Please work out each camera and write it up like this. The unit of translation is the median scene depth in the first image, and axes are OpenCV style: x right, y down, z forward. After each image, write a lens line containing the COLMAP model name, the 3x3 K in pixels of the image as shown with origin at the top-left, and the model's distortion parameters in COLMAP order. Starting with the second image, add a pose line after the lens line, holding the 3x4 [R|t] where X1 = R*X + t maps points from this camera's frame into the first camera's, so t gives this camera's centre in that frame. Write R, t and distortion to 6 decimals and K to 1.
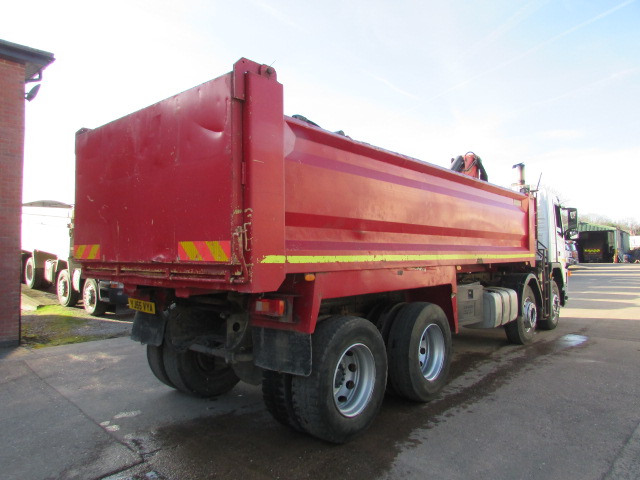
lens RADIAL K [[446.8, 0, 318.2], [0, 446.8, 240.0], [0, 0, 1]] dist [-0.008103, -0.000377]
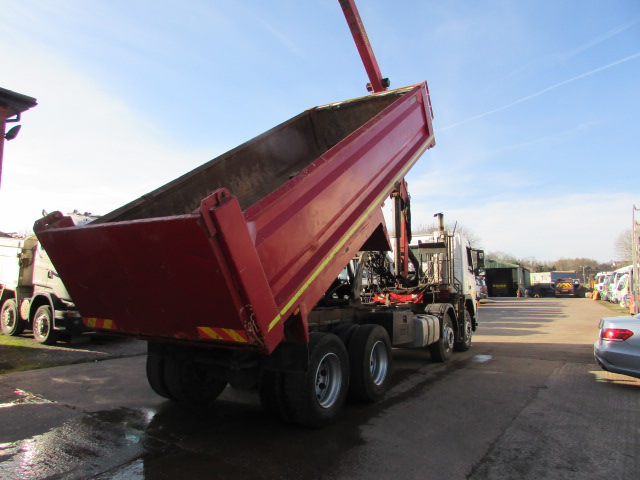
lens RADIAL K [[451.6, 0, 316.3], [0, 451.6, 238.6], [0, 0, 1]] dist [-0.025578, 0.000561]
pose [[0.986354, 0.026733, 0.162452, -0.088046], [-0.014371, 0.996943, -0.076799, -0.002862], [-0.164009, 0.073417, 0.983723, -0.169429]]
